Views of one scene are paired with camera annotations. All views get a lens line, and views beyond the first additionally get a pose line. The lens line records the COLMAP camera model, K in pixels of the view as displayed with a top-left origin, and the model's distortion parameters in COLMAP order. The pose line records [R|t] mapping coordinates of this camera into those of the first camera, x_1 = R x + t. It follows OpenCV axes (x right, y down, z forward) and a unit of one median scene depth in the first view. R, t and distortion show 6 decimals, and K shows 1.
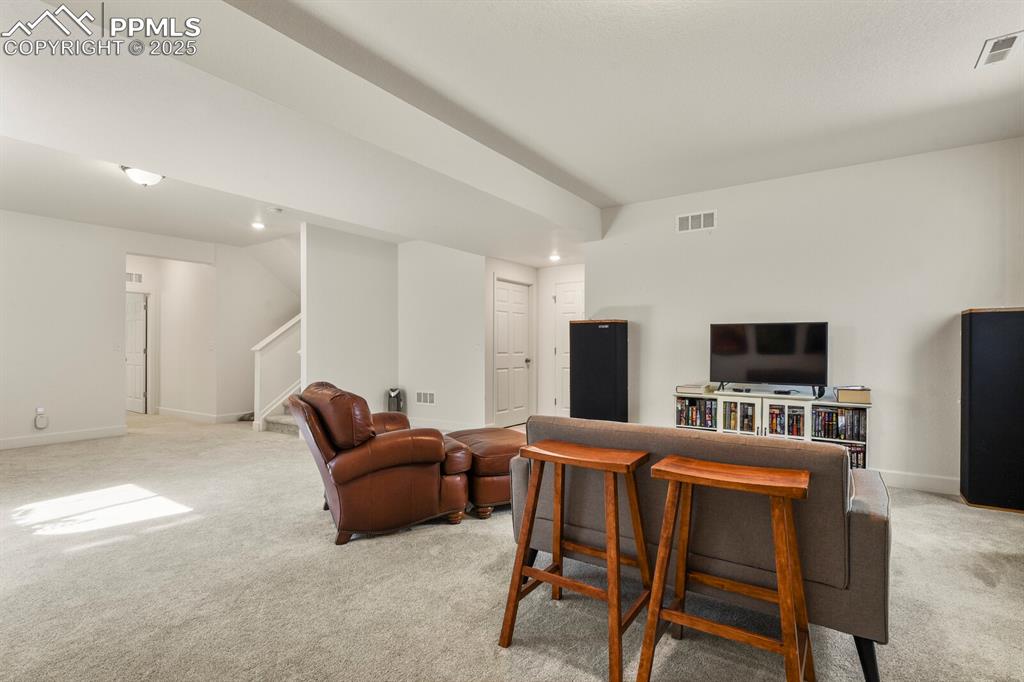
lens RADIAL K [[494.5, 0, 518.0], [0, 494.5, 350.0], [0, 0, 1]] dist [-0.001164, -0.000260]
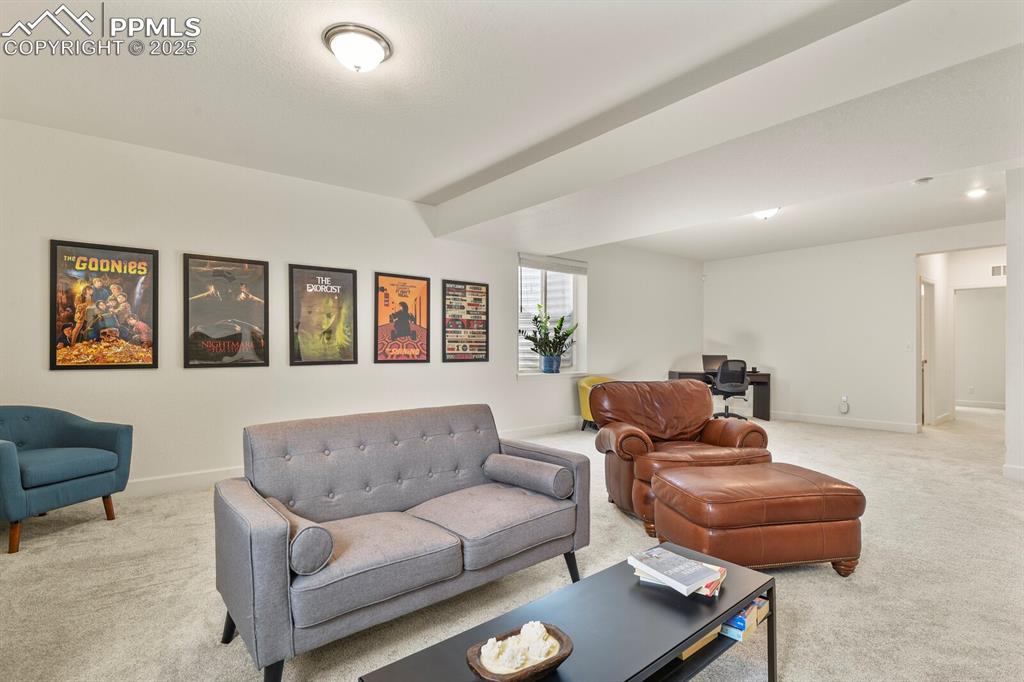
lens RADIAL K [[494.5, 0, 518.0], [0, 494.5, 350.0], [0, 0, 1]] dist [-0.001164, -0.000260]
pose [[-0.275449, 0.002239, -0.961313, 0.710119], [-0.003583, 0.999988, 0.003356, -0.002726], [0.961309, 0.004369, -0.275438, 0.847556]]
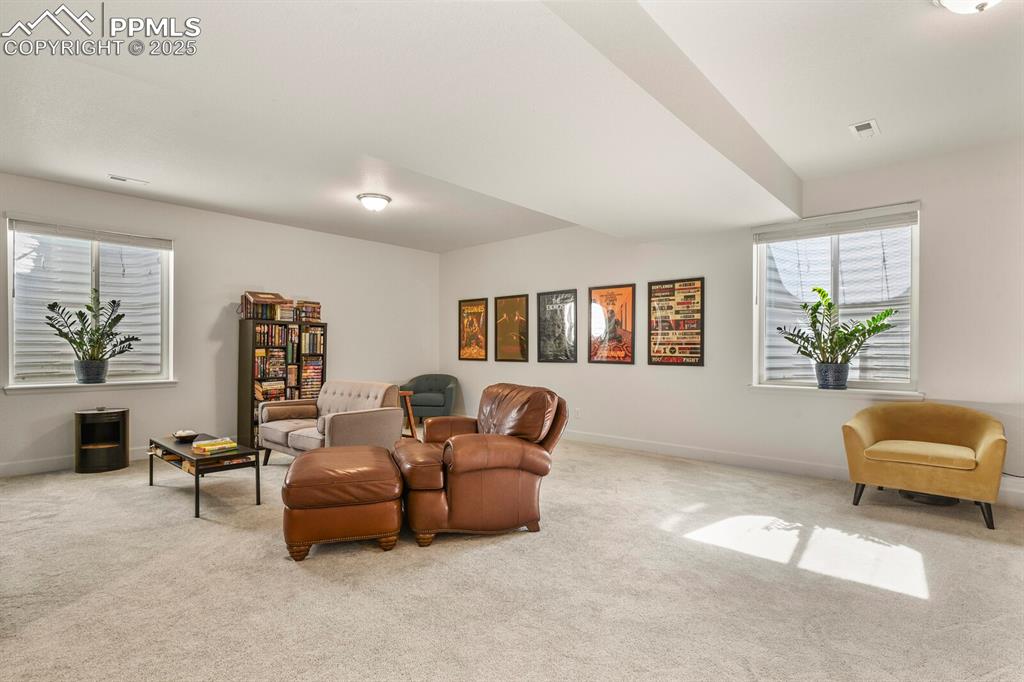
lens RADIAL K [[494.5, 0, 518.0], [0, 494.5, 350.0], [0, 0, 1]] dist [-0.001164, -0.000260]
pose [[-0.992019, -0.003119, 0.126052, -0.425841], [-0.002382, 0.999979, 0.005996, -0.012270], [-0.126068, 0.005648, -0.992006, 1.731458]]
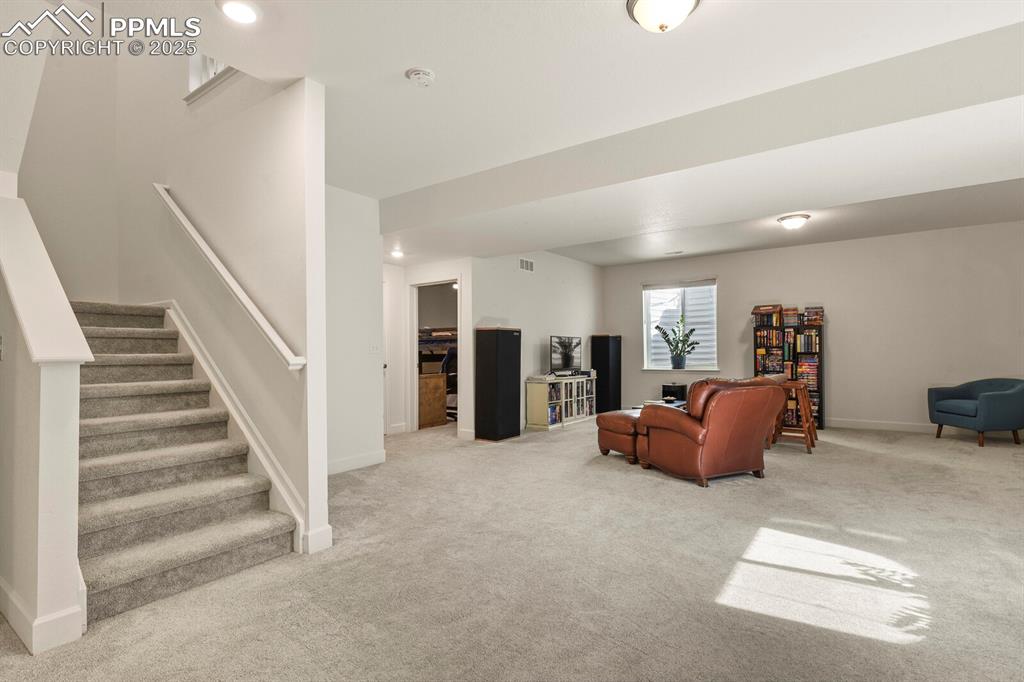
lens RADIAL K [[494.5, 0, 518.0], [0, 494.5, 350.0], [0, 0, 1]] dist [-0.001164, -0.000260]
pose [[0.016953, 0.003929, 0.999849, -1.425811], [0.011345, 0.999927, -0.004122, -0.002217], [-0.999792, 0.011414, 0.016908, 1.294334]]
